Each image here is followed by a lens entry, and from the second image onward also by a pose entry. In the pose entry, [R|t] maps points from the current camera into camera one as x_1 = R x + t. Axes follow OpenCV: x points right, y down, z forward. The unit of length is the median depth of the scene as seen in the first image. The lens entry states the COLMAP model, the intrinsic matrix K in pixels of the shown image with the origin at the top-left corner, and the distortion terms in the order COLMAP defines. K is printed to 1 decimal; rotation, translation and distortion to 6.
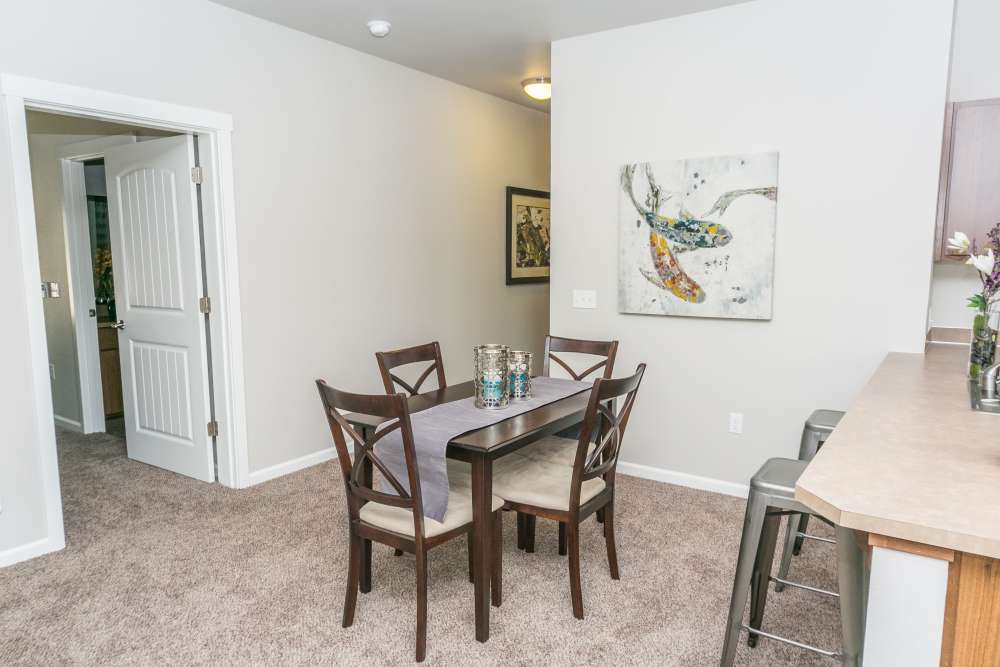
lens RADIAL K [[664.8, 0, 500.1], [0, 664.8, 344.5], [0, 0, 1]] dist [0.044539, 0.000318]
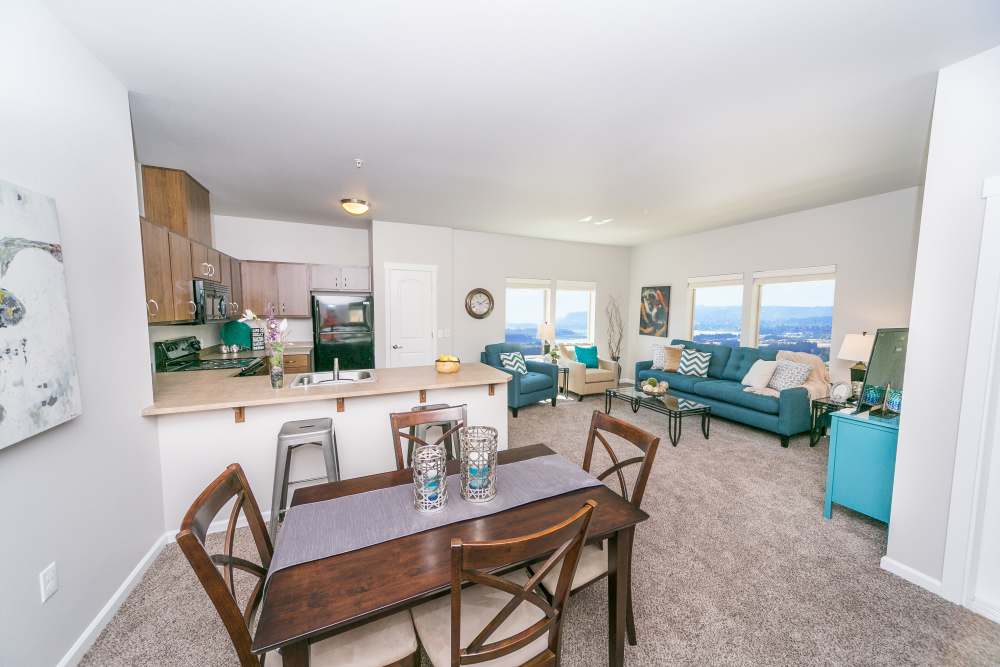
lens RADIAL K [[342.2, 0, 500.0], [0, 342.2, 333.5], [0, 0, 1]] dist [0.014120, 0.000033]
pose [[-0.836287, -0.050559, 0.545956, -0.215747], [0.065998, 0.979217, 0.191777, -0.170657], [-0.544306, 0.196412, -0.815569, 1.016982]]
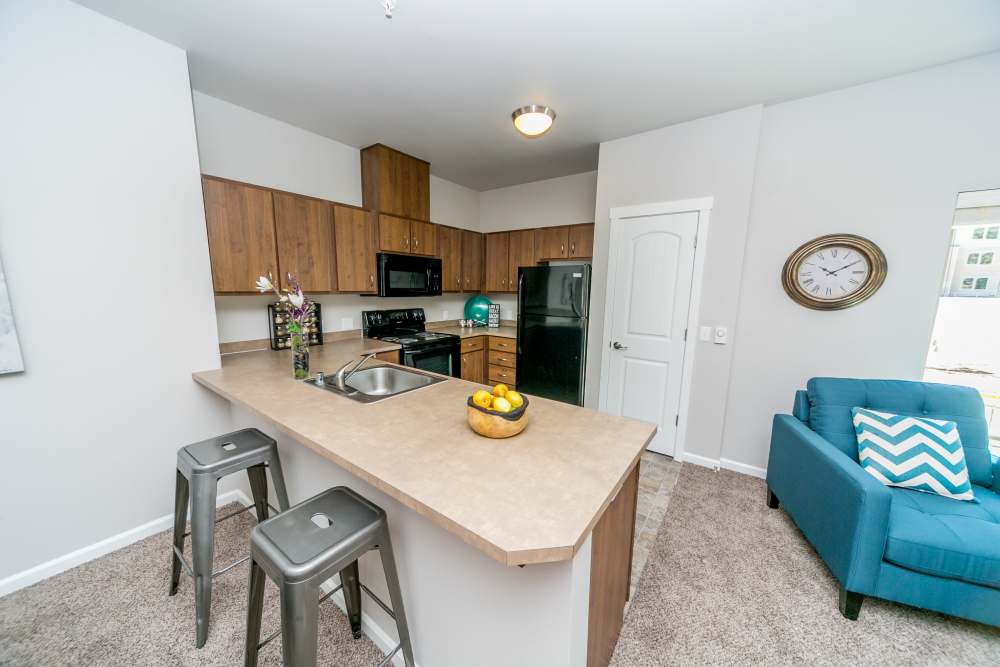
lens RADIAL K [[342.2, 0, 500.0], [0, 342.2, 333.5], [0, 0, 1]] dist [0.014120, 0.000033]
pose [[0.052109, -0.143305, 0.988306, 0.017350], [0.121301, 0.983231, 0.136174, -0.067378], [-0.991247, 0.112786, 0.068618, 0.378191]]
